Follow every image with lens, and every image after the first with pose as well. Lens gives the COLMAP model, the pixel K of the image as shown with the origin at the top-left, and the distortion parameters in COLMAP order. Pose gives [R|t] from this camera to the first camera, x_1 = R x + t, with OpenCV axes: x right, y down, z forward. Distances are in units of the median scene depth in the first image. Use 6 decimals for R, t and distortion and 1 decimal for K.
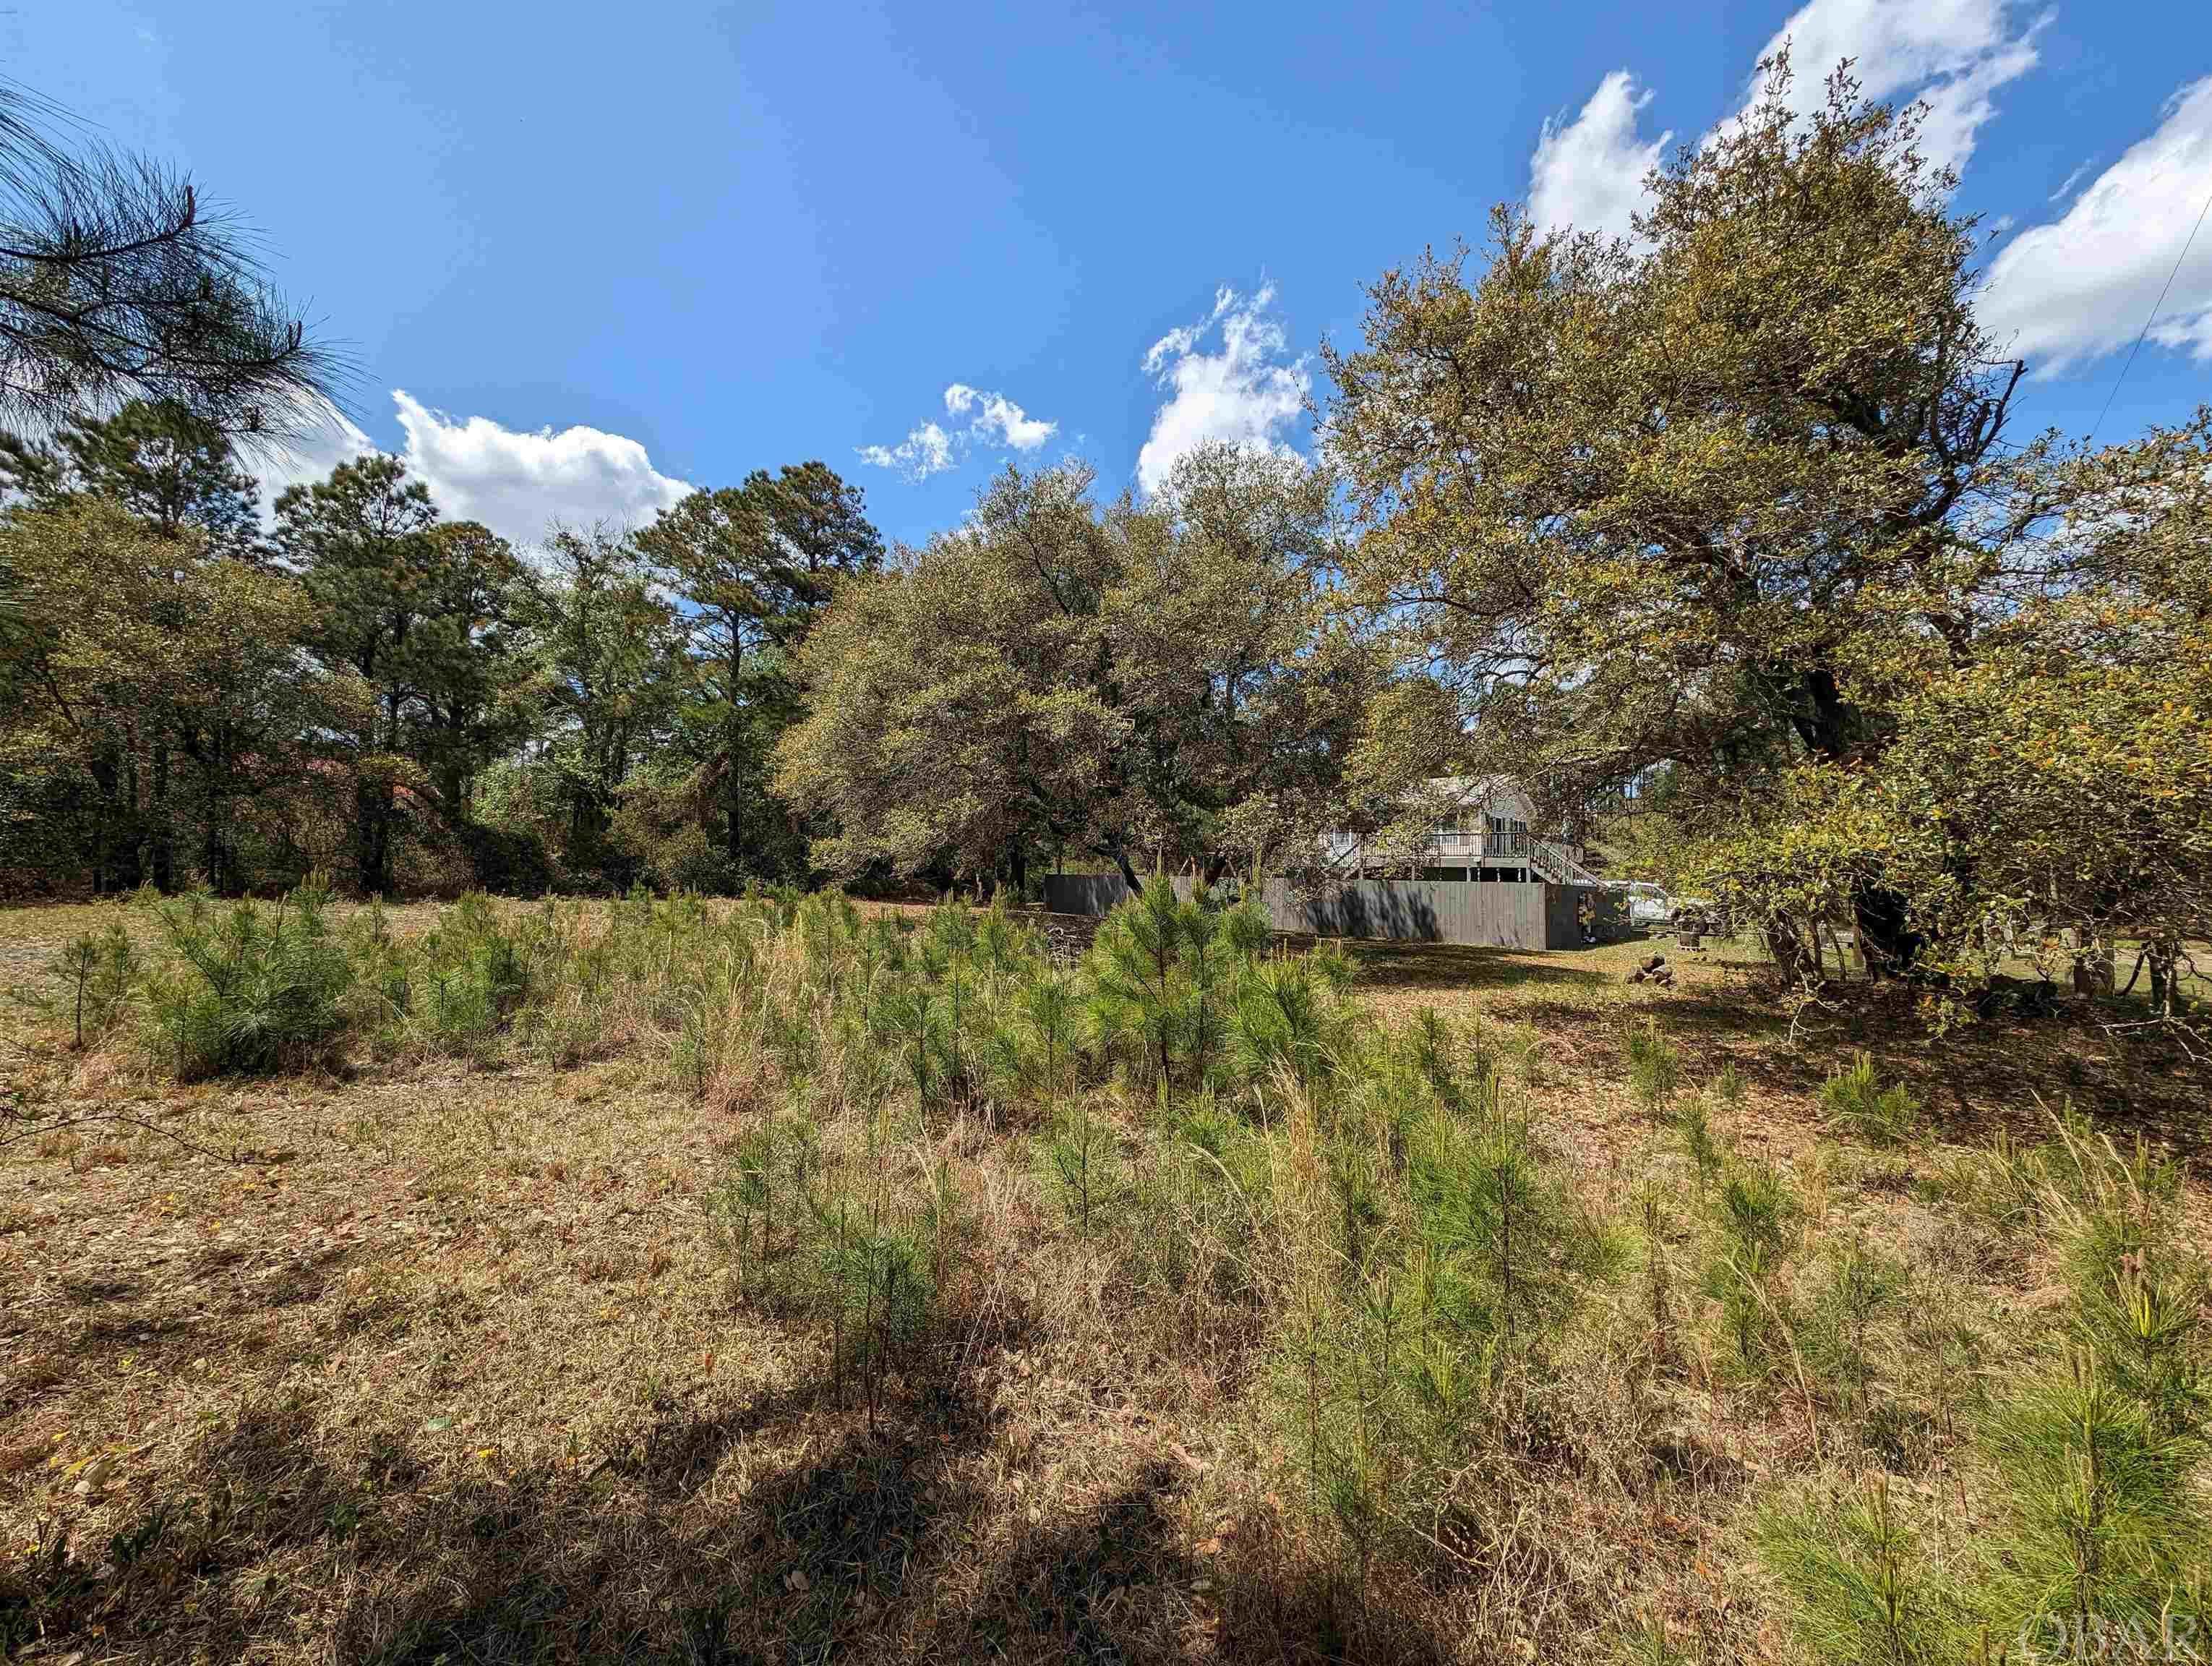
lens RADIAL K [[783.0, 0, 1106.0], [0, 783.0, 833.0], [0, 0, 1]] dist [-0.000628, -0.000069]
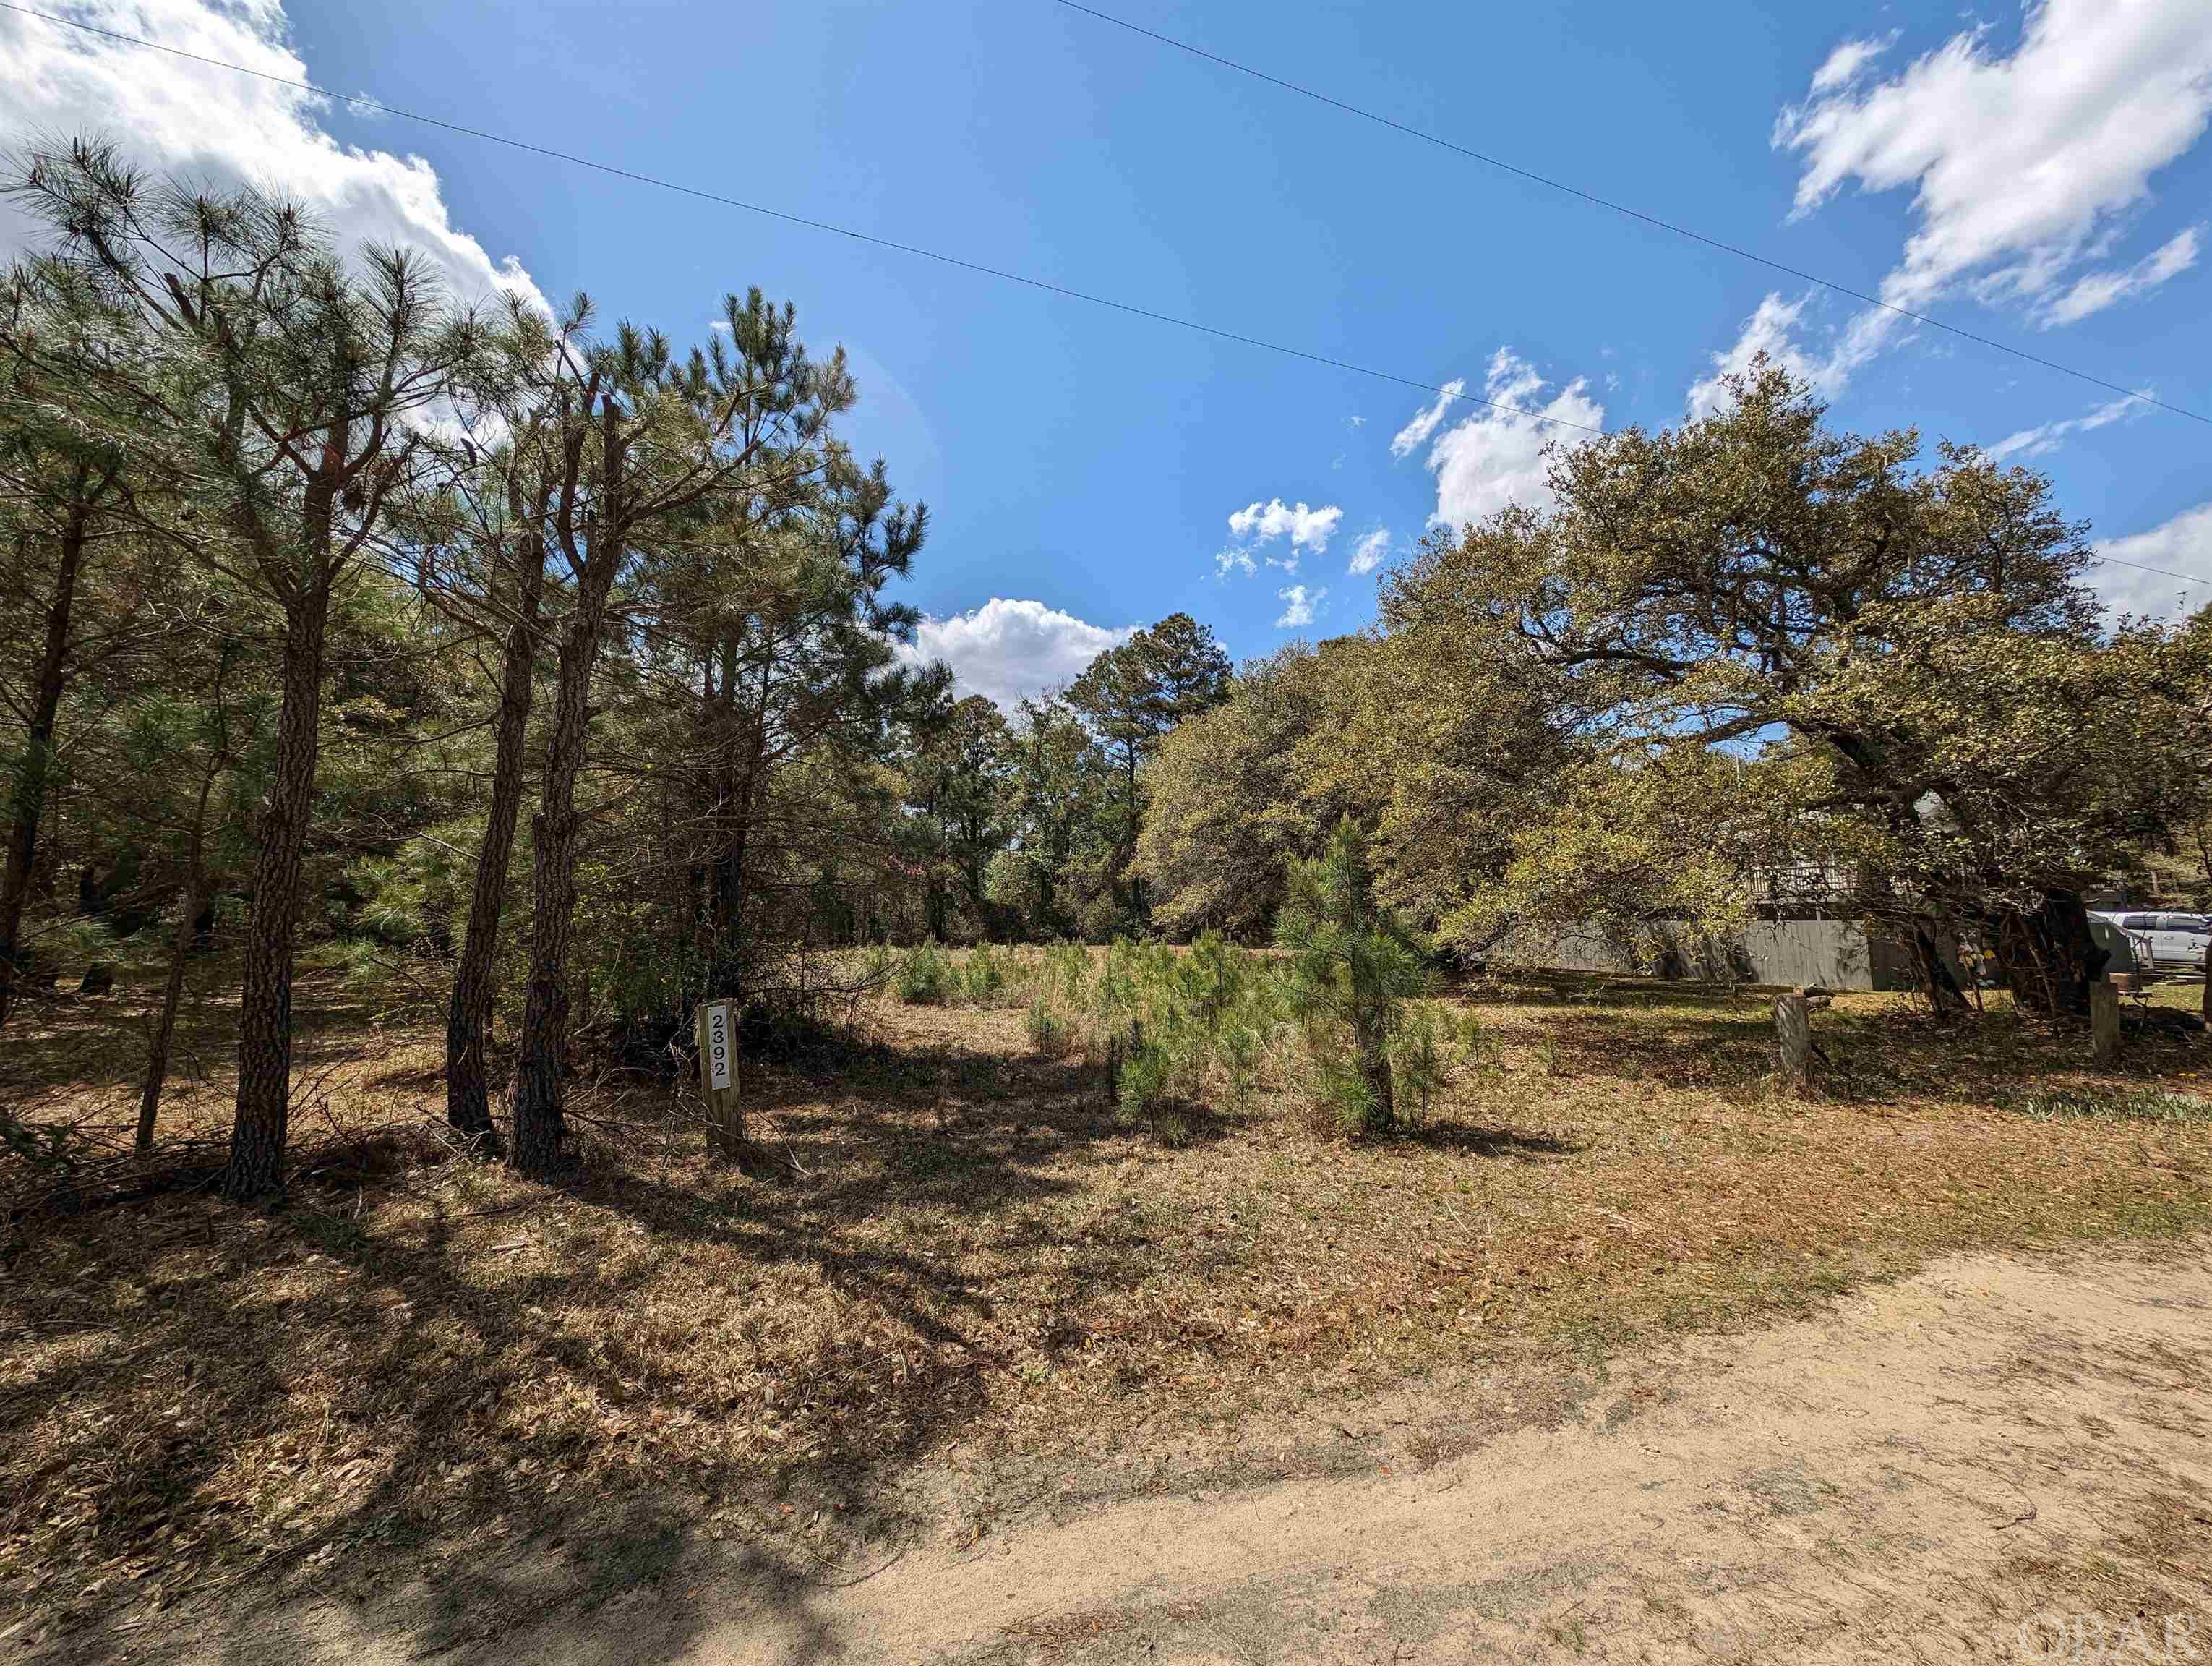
lens RADIAL K [[783.0, 0, 1106.0], [0, 783.0, 833.0], [0, 0, 1]] dist [-0.000628, -0.000069]
pose [[0.860562, -0.080552, -0.502936, 0.207062], [0.050752, 0.996062, -0.072691, -0.016692], [0.506811, 0.037030, 0.861261, -0.240564]]
